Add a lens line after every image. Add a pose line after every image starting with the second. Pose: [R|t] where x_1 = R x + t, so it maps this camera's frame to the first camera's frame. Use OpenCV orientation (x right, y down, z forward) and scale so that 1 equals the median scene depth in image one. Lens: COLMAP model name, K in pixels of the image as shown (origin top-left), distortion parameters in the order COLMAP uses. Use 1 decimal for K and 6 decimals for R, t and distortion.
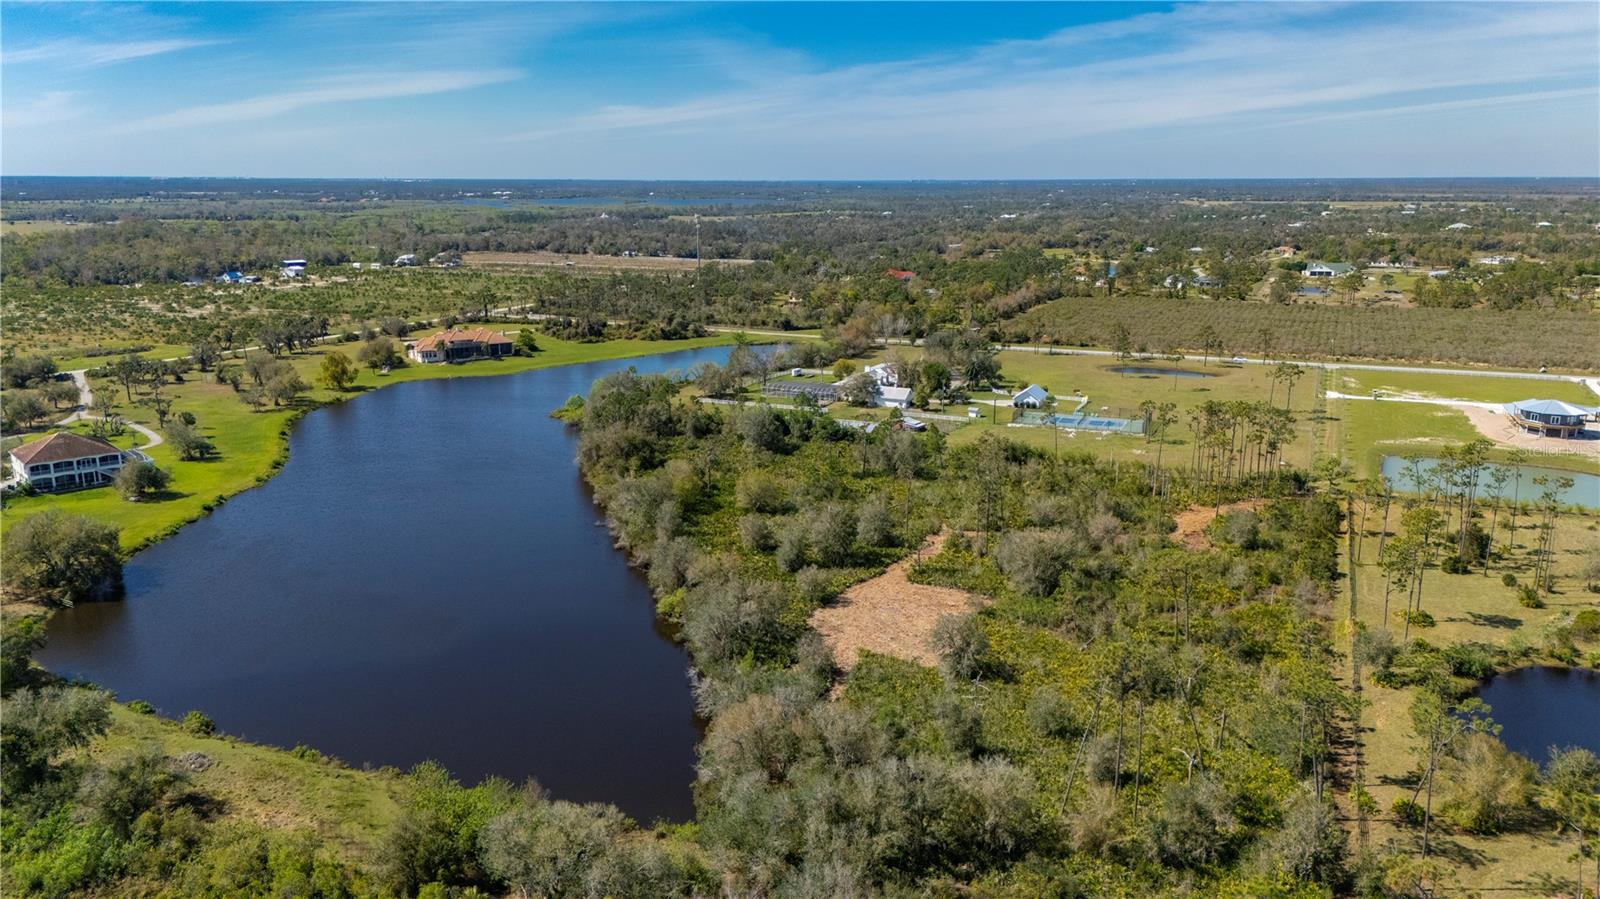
lens RADIAL K [[1163.4, 0, 802.2], [0, 1163.4, 482.3], [0, 0, 1]] dist [0.085326, -0.075090]
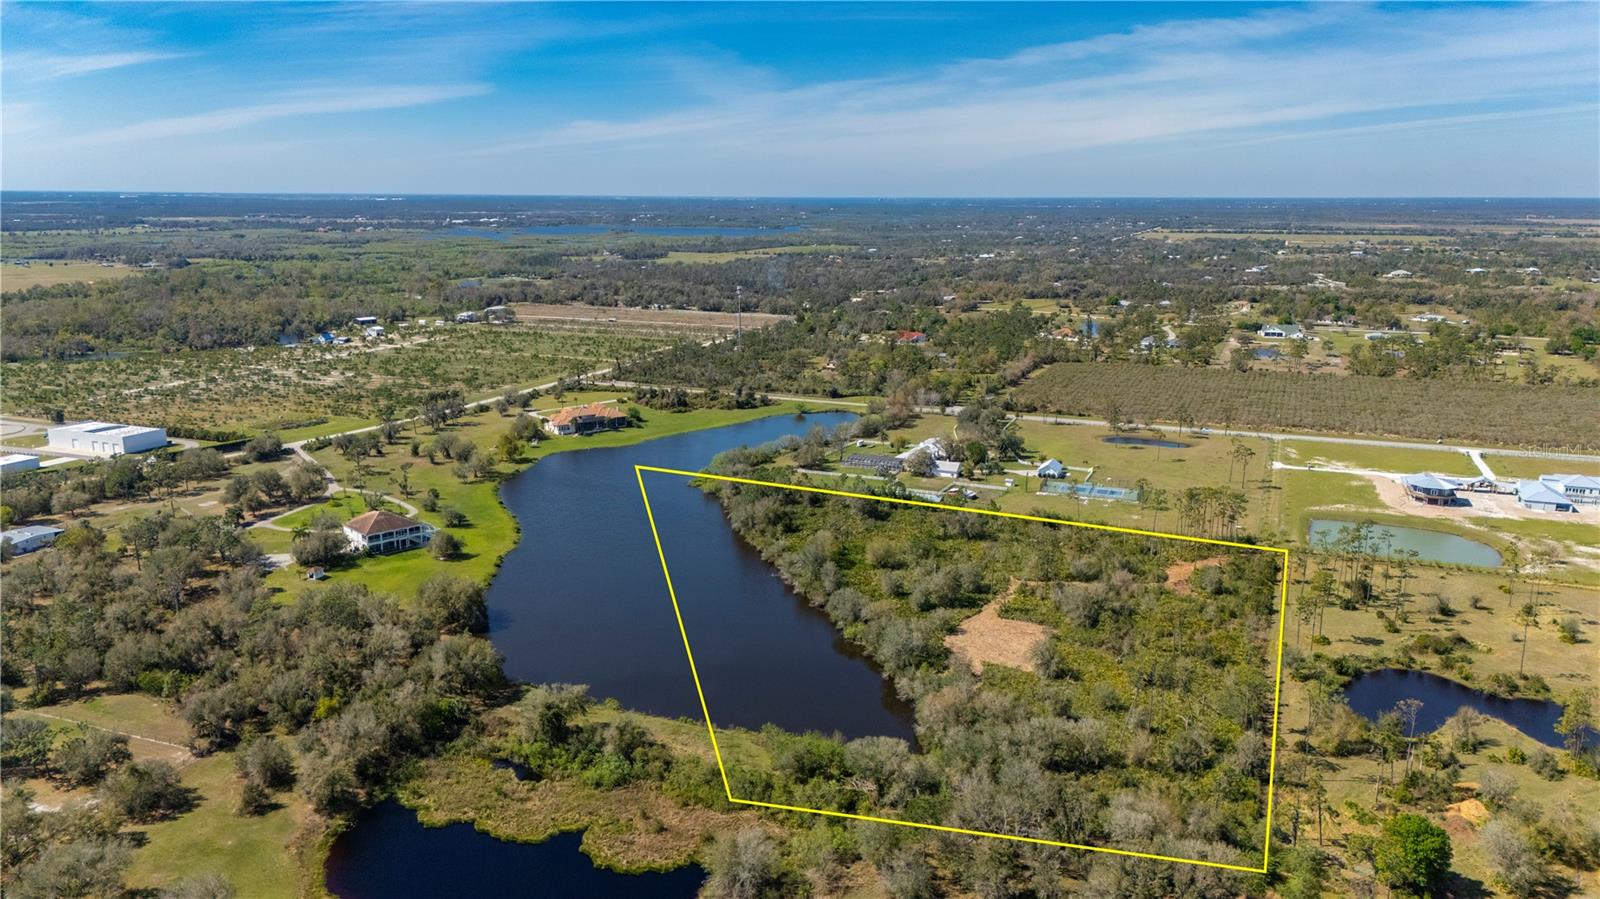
lens RADIAL K [[1171.6, 0, 794.4], [0, 1171.6, 454.5], [0, 0, 1]] dist [0.078808, -0.078941]
pose [[0.999773, -0.003205, 0.021069, -0.161922], [0.003939, 0.999383, -0.034897, -0.058925], [-0.020944, 0.034972, 0.999169, -0.428852]]
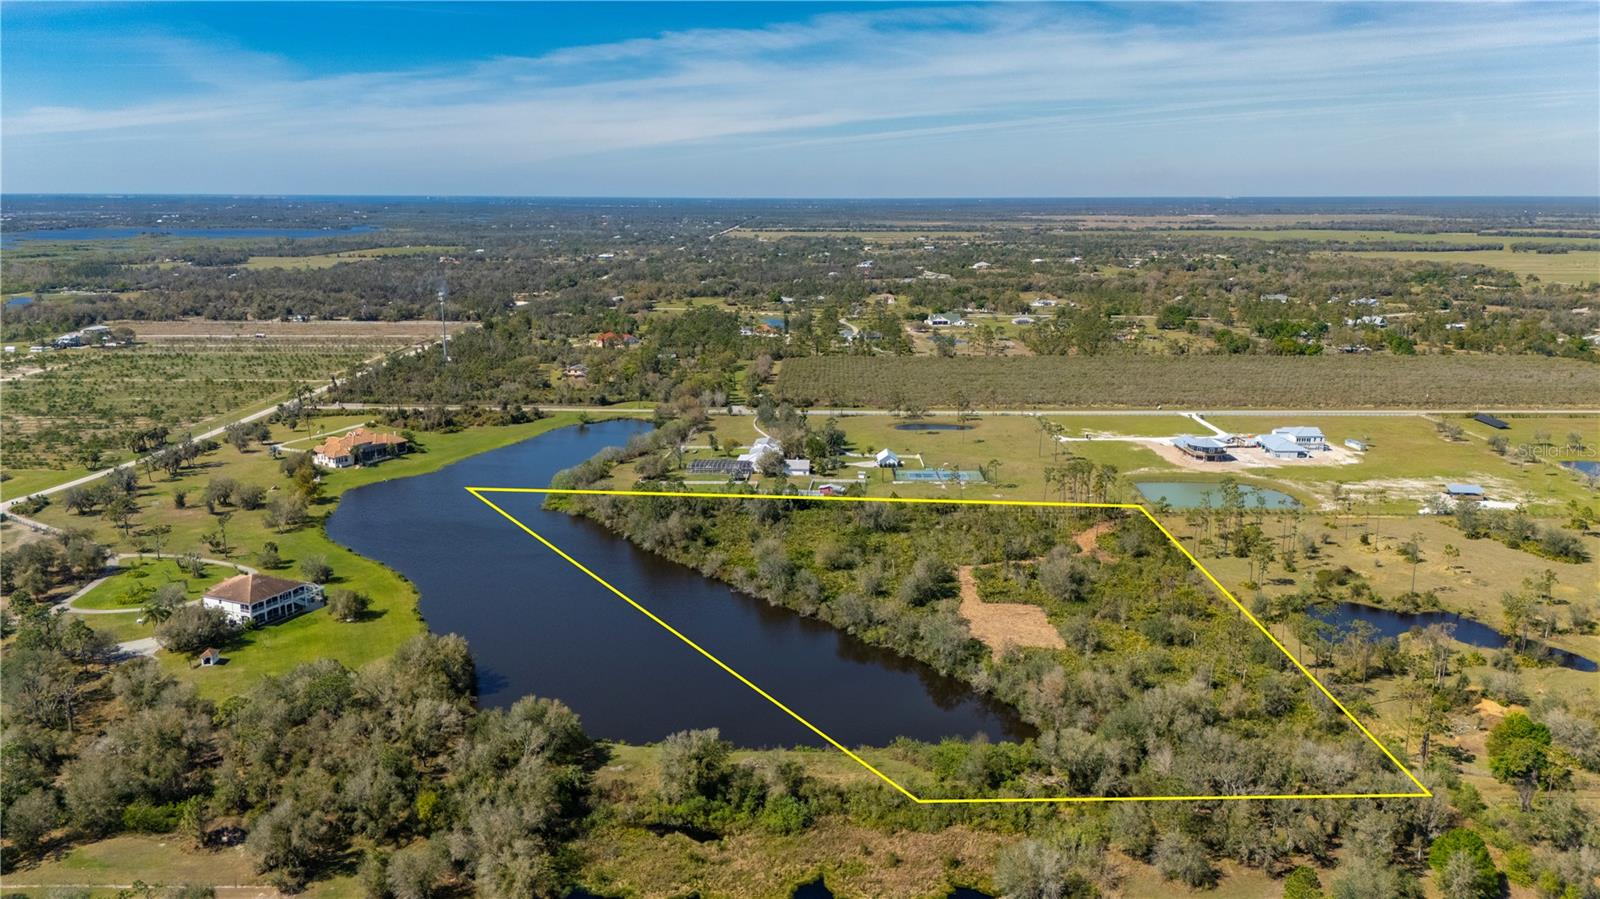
lens RADIAL K [[1171.6, 0, 794.4], [0, 1171.6, 454.5], [0, 0, 1]] dist [0.078808, -0.078941]
pose [[0.923348, -0.085276, 0.374374, -0.562797], [0.098304, 0.995031, -0.015803, -0.089563], [-0.371166, 0.051394, 0.927143, -0.314382]]
